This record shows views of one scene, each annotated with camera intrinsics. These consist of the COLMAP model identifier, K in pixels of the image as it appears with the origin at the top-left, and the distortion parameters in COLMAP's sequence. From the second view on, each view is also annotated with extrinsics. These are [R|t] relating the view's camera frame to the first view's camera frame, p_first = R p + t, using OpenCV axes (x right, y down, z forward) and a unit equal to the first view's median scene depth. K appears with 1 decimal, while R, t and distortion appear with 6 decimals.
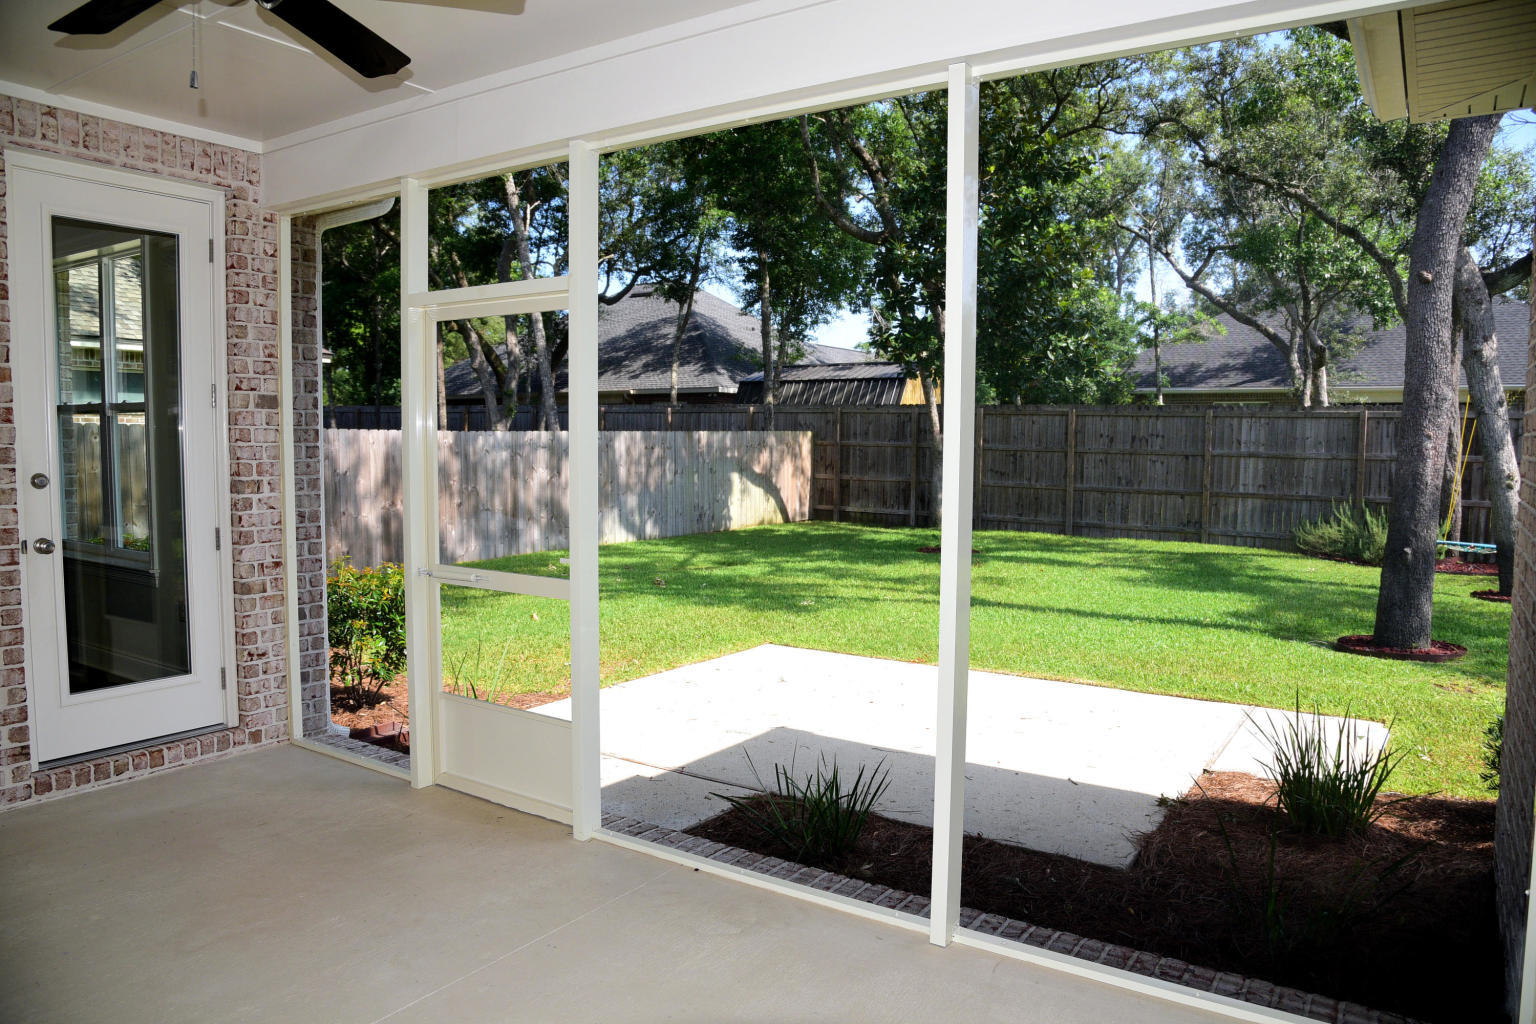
lens RADIAL K [[1030.4, 0, 768.0], [0, 1030.4, 512.0], [0, 0, 1]] dist [-0.151764, 0.079579]
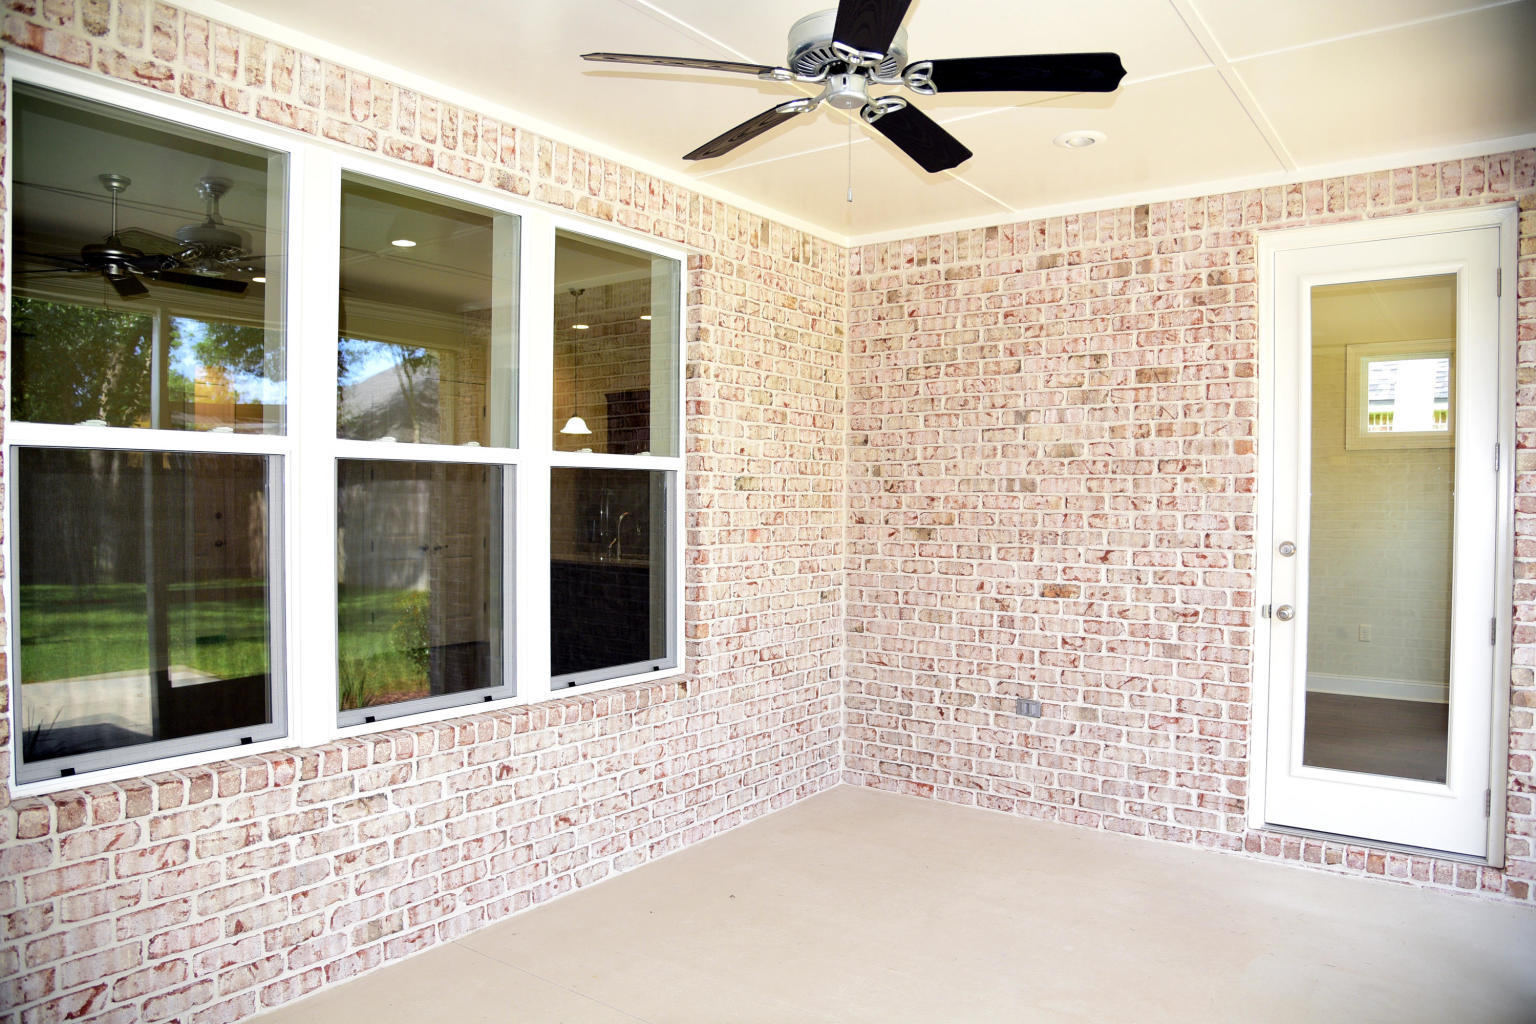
lens RADIAL K [[1030.4, 0, 768.0], [0, 1030.4, 512.0], [0, 0, 1]] dist [-0.151764, 0.079579]
pose [[-0.058870, 0.000408, -0.998266, 0.318509], [-0.076502, 0.997057, 0.004919, -0.033477], [0.995330, 0.076659, -0.058666, 0.508517]]
